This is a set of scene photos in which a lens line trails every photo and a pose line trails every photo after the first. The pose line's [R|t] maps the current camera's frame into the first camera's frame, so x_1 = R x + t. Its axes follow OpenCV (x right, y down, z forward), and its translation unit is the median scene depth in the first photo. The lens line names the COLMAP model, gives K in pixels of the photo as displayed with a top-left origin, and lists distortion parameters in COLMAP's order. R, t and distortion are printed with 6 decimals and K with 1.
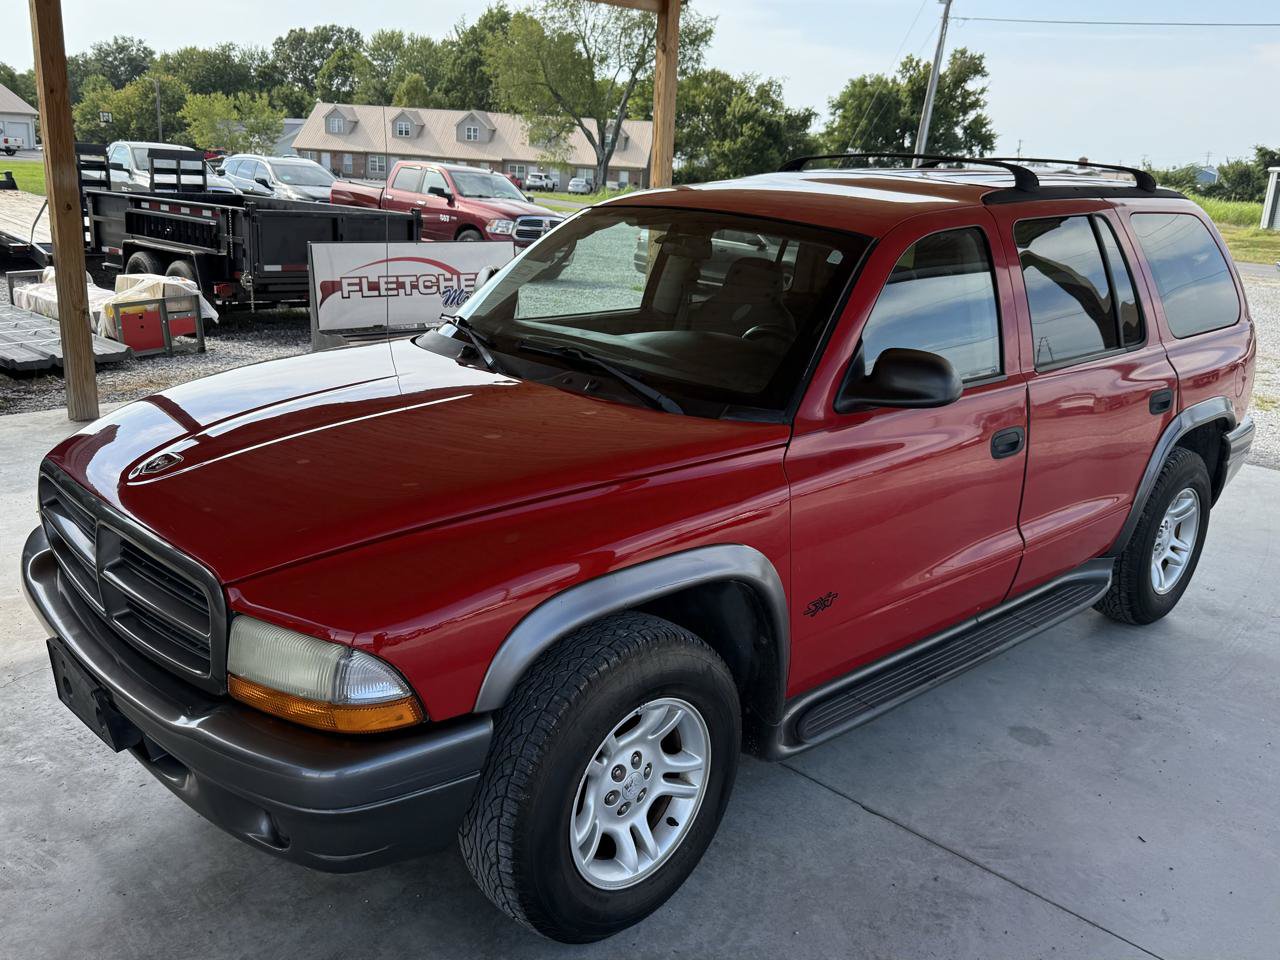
lens RADIAL K [[1099.2, 0, 619.4], [0, 1099.2, 451.4], [0, 0, 1]] dist [0.069470, -0.124123]
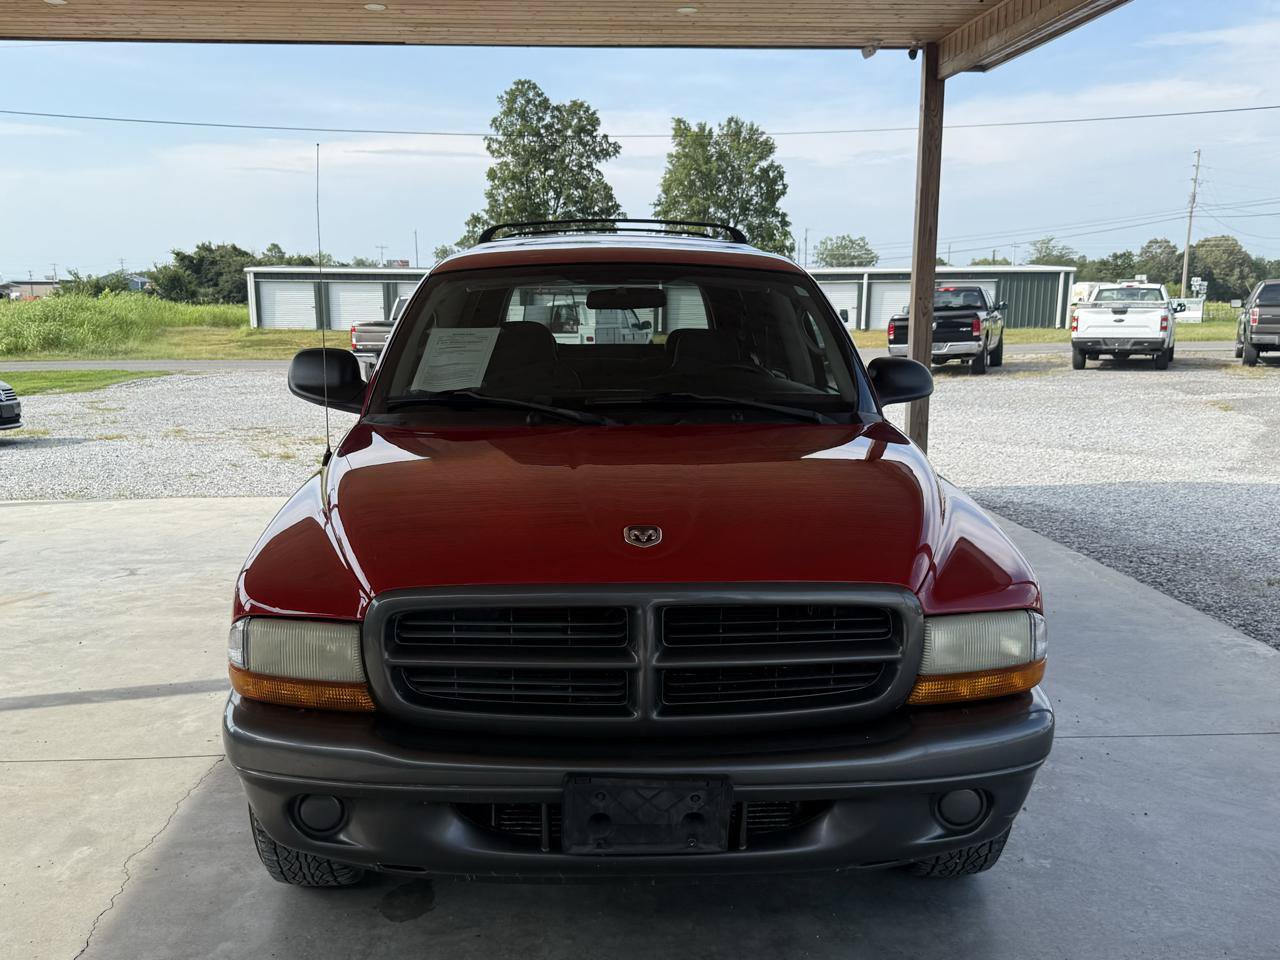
lens RADIAL K [[1212.5, 0, 620.2], [0, 1212.5, 539.1], [0, 0, 1]] dist [0.159782, -0.352204]
pose [[0.657004, -0.191873, 0.729061, -0.968411], [0.222119, 0.973409, 0.056014, -0.036320], [-0.720423, 0.125137, 0.682152, 0.298337]]
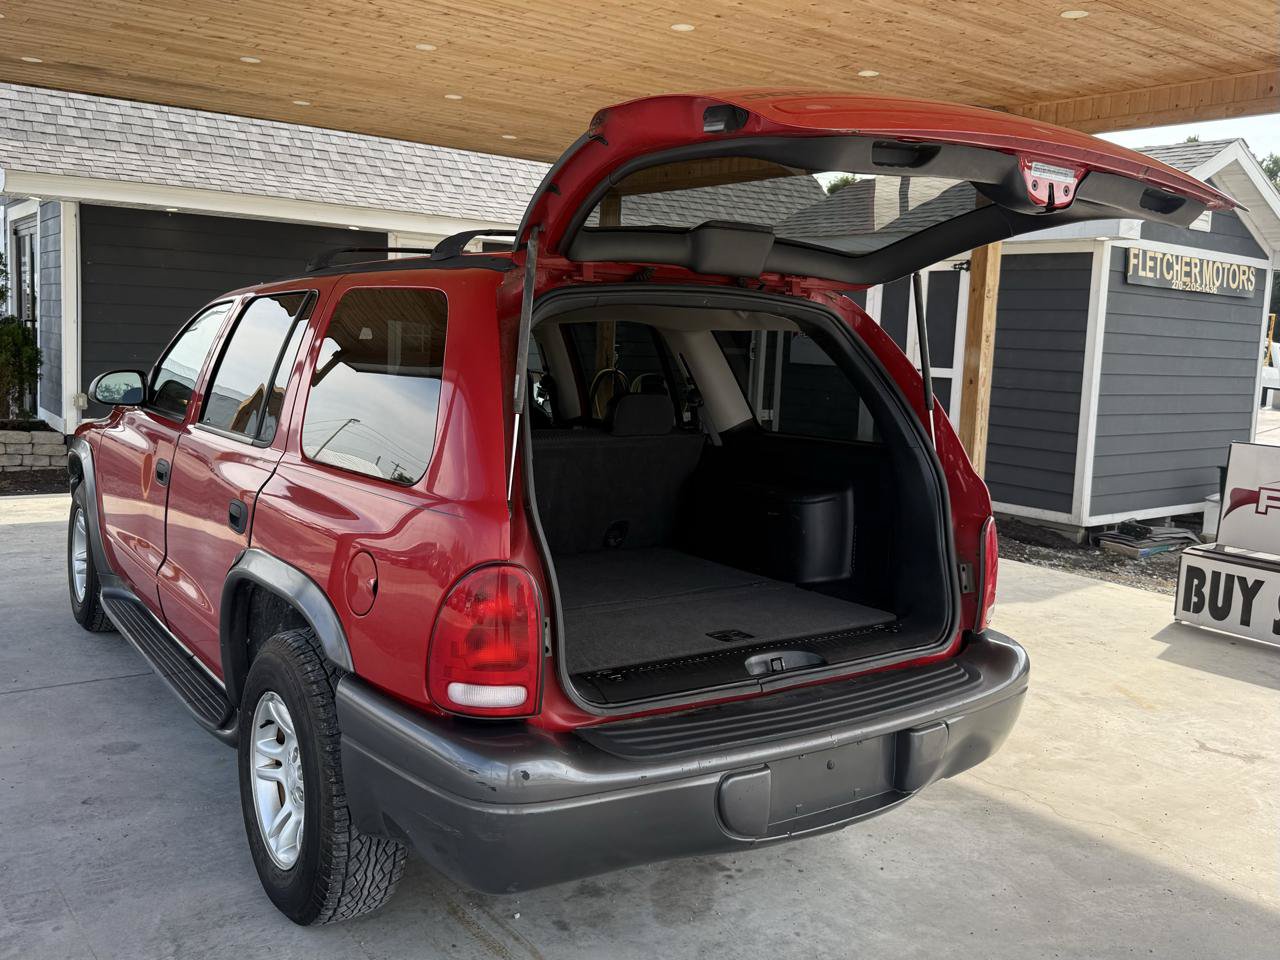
lens RADIAL K [[1099.2, 0, 619.4], [0, 1099.2, 451.4], [0, 0, 1]] dist [0.069470, -0.124123]
pose [[-0.140744, 0.053905, -0.988577, 1.652766], [-0.303121, 0.948219, 0.094860, -0.328348], [0.942501, 0.313010, -0.117117, 1.822462]]
